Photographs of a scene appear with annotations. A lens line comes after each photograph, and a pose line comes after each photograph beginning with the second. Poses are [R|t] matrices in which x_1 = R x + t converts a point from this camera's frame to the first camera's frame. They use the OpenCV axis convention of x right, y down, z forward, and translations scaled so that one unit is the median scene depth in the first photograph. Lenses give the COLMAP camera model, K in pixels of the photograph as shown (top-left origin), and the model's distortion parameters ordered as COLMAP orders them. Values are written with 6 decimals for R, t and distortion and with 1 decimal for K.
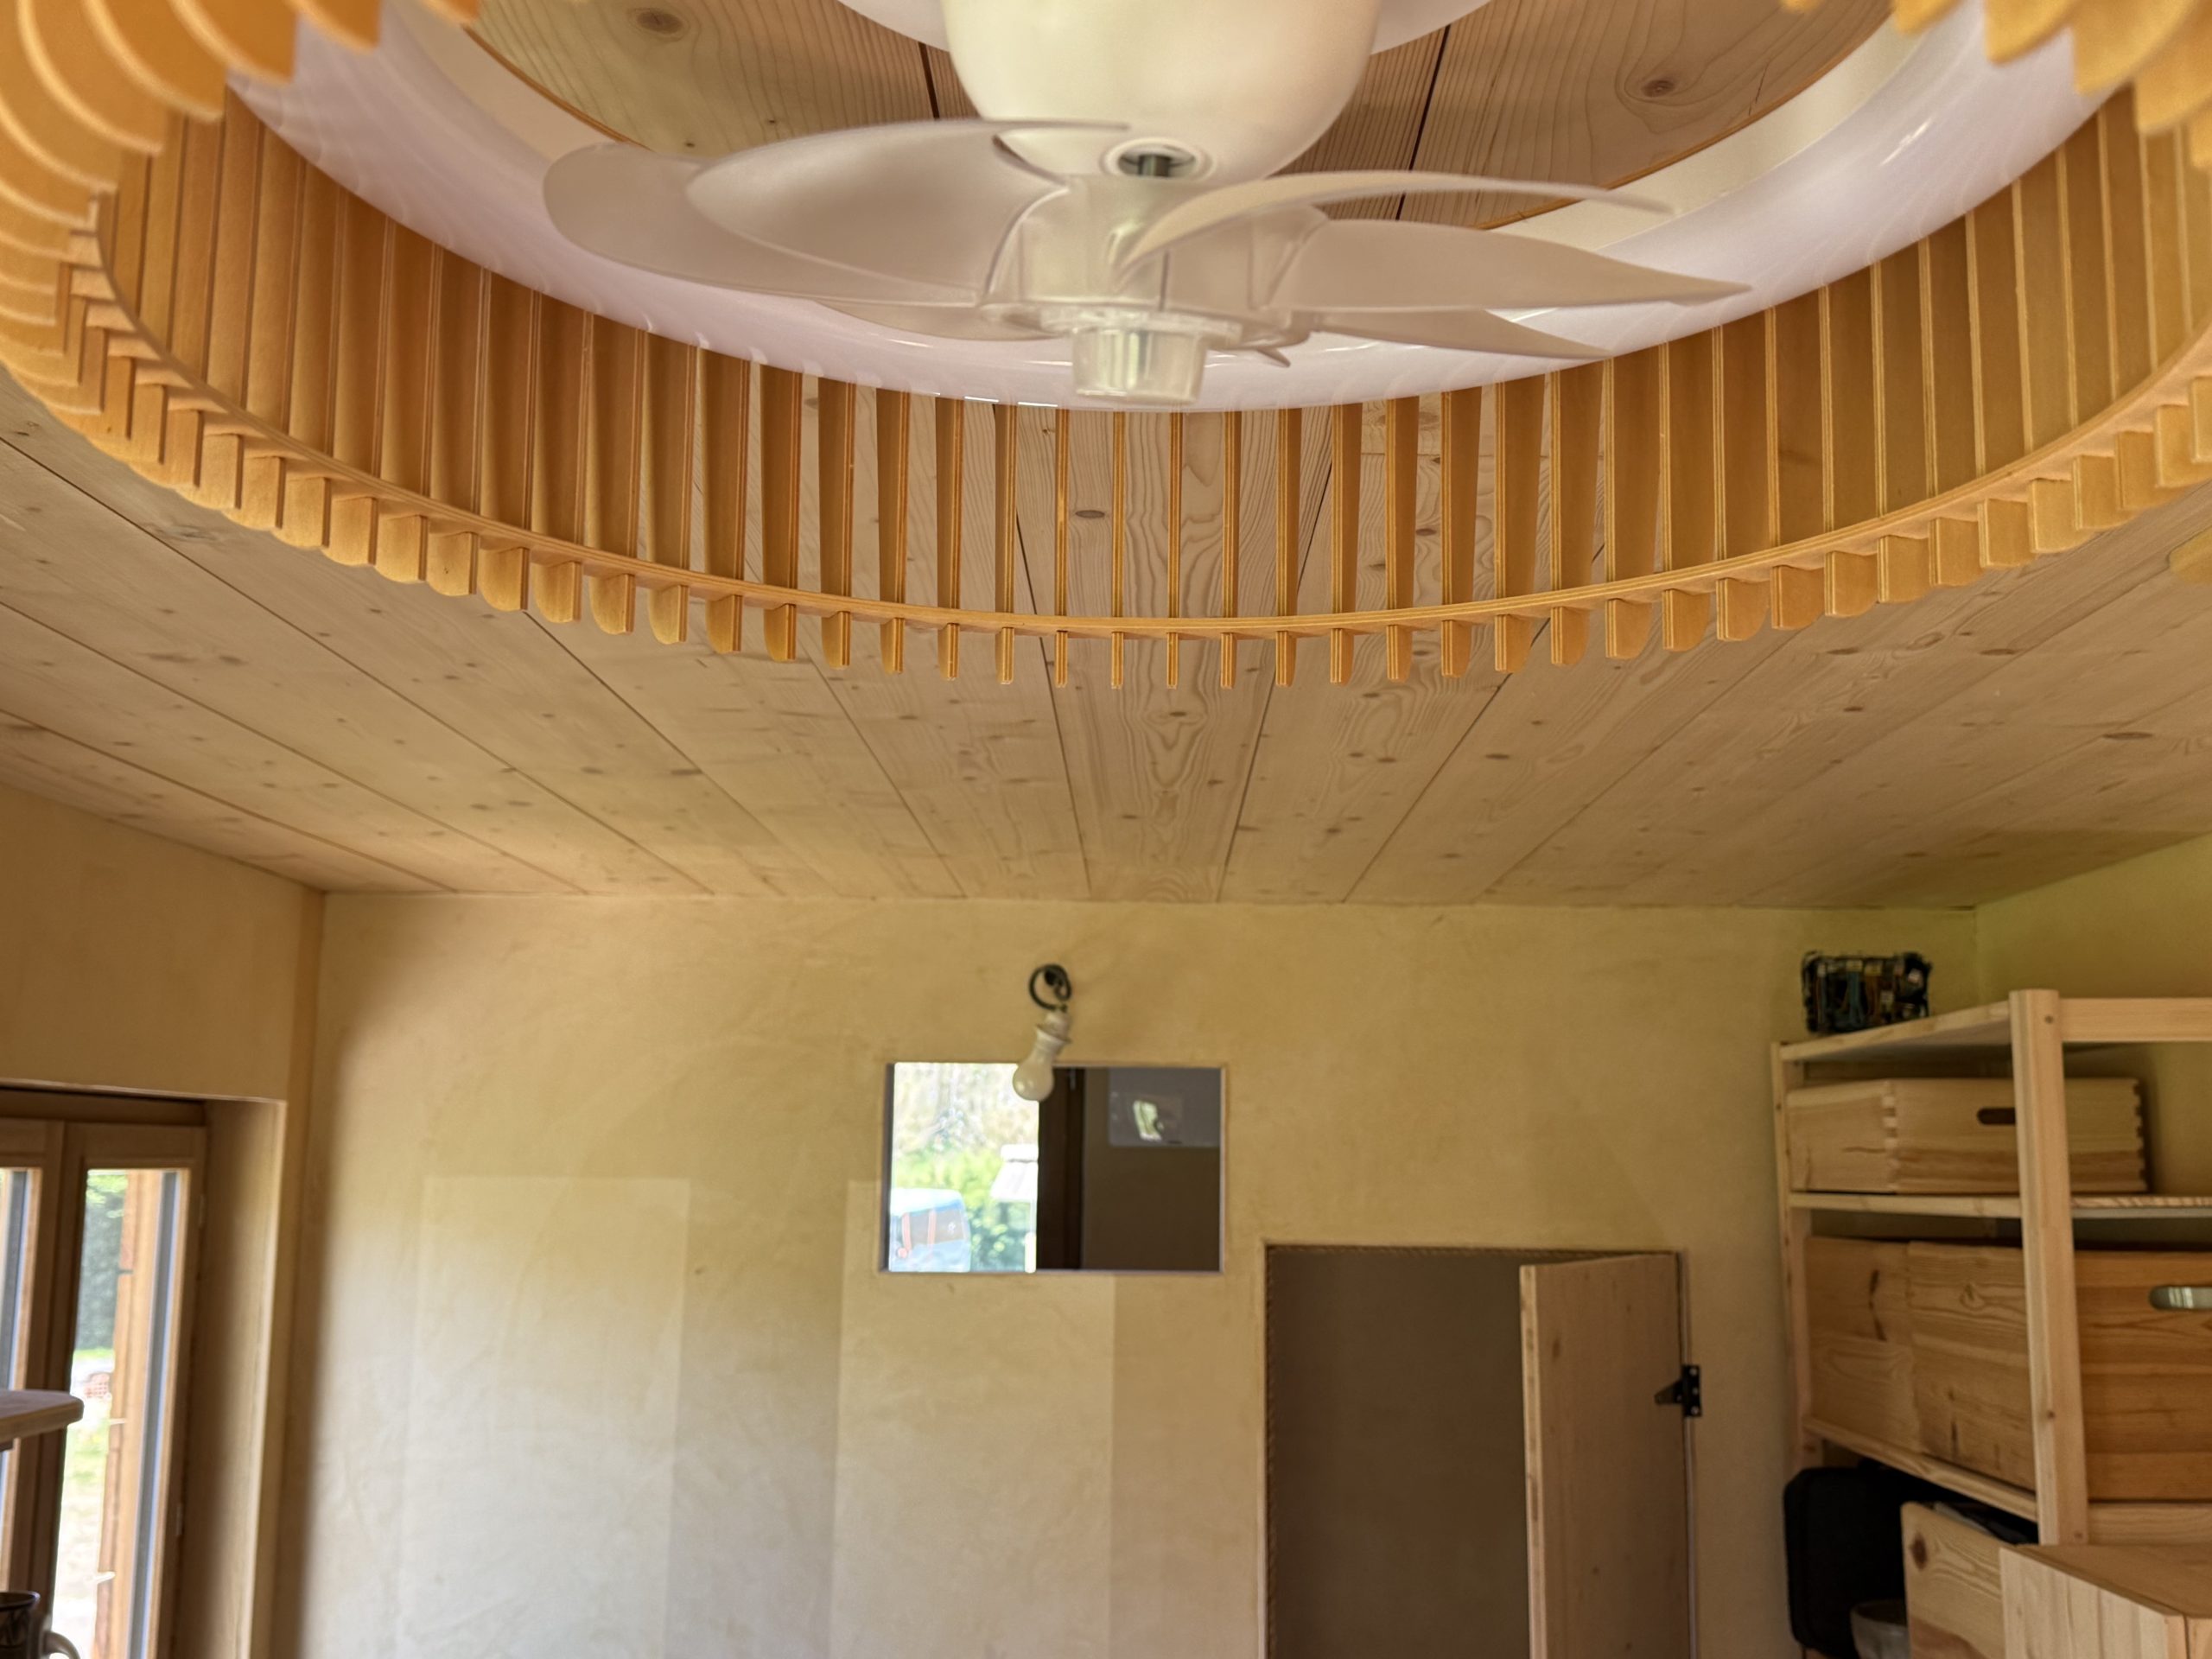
lens RADIAL K [[2176.4, 0, 1106.0], [0, 2176.4, 829.5], [0, 0, 1]] dist [0.179051, -0.396245]
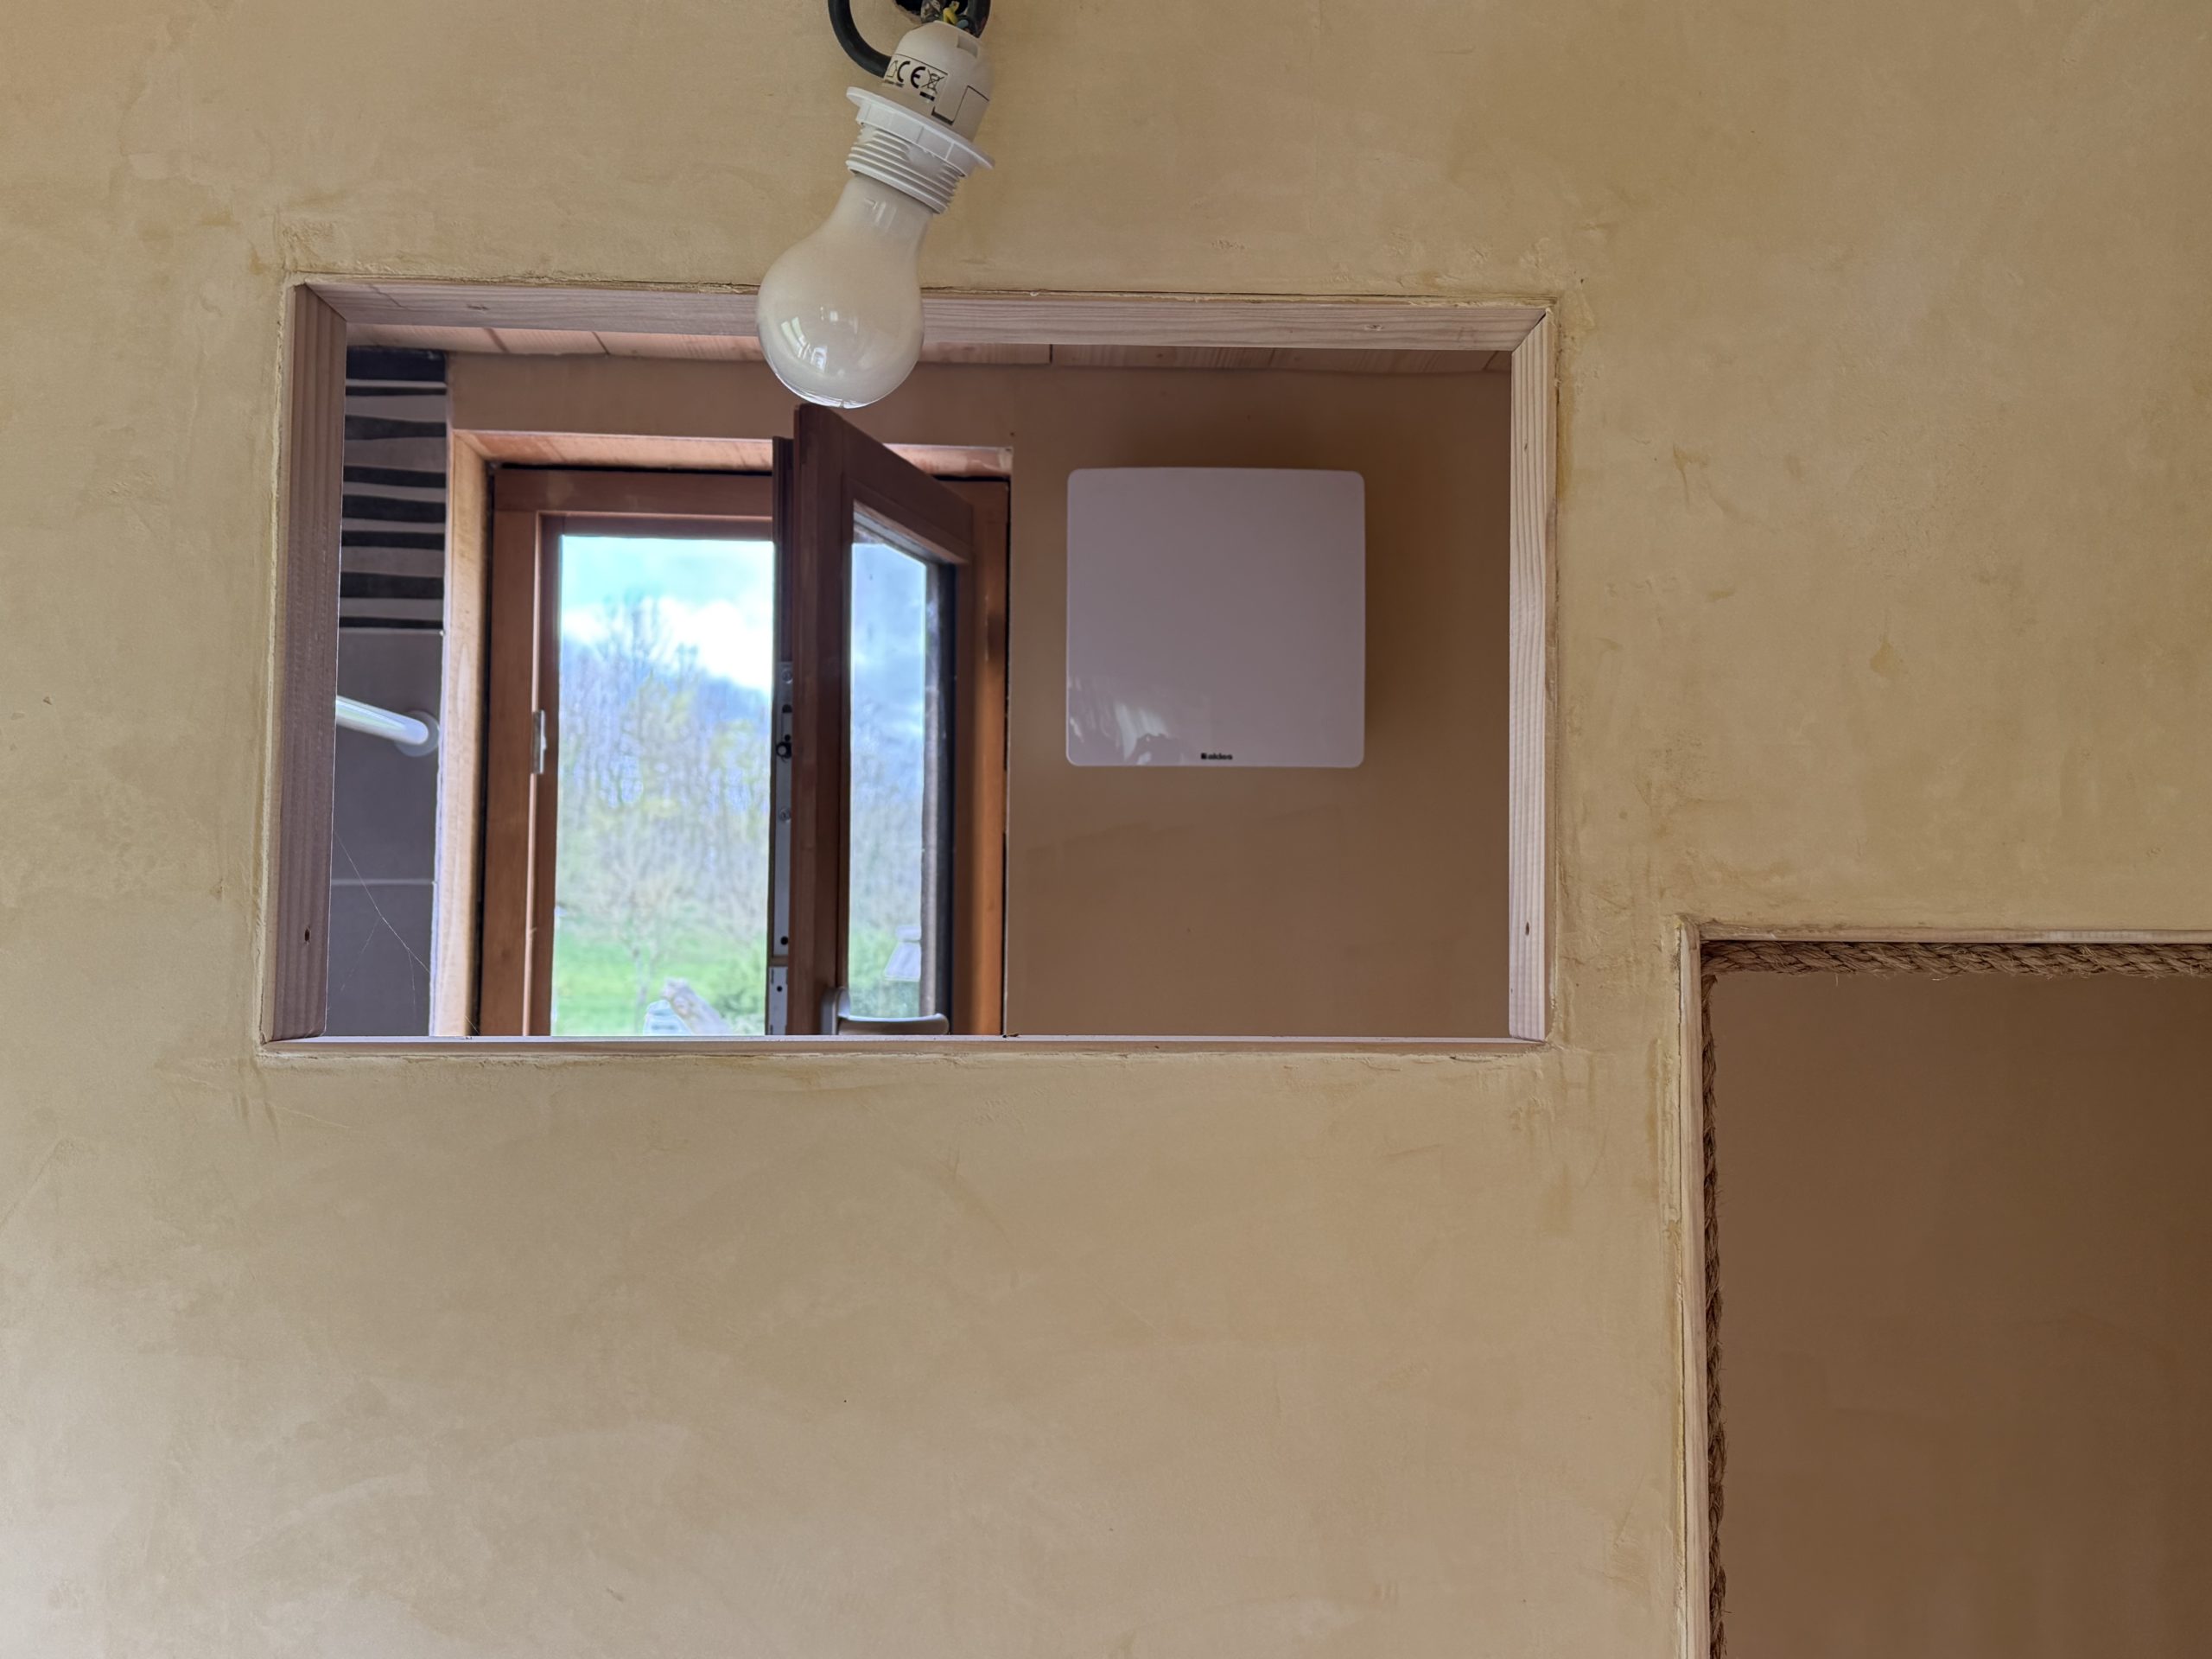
lens RADIAL K [[2176.4, 0, 1106.0], [0, 2176.4, 829.5], [0, 0, 1]] dist [0.179051, -0.396245]
pose [[0.998740, -0.003584, 0.050049, -0.015986], [-0.001517, 0.994833, 0.101510, 0.146999], [-0.050155, -0.101458, 0.993575, 0.726071]]
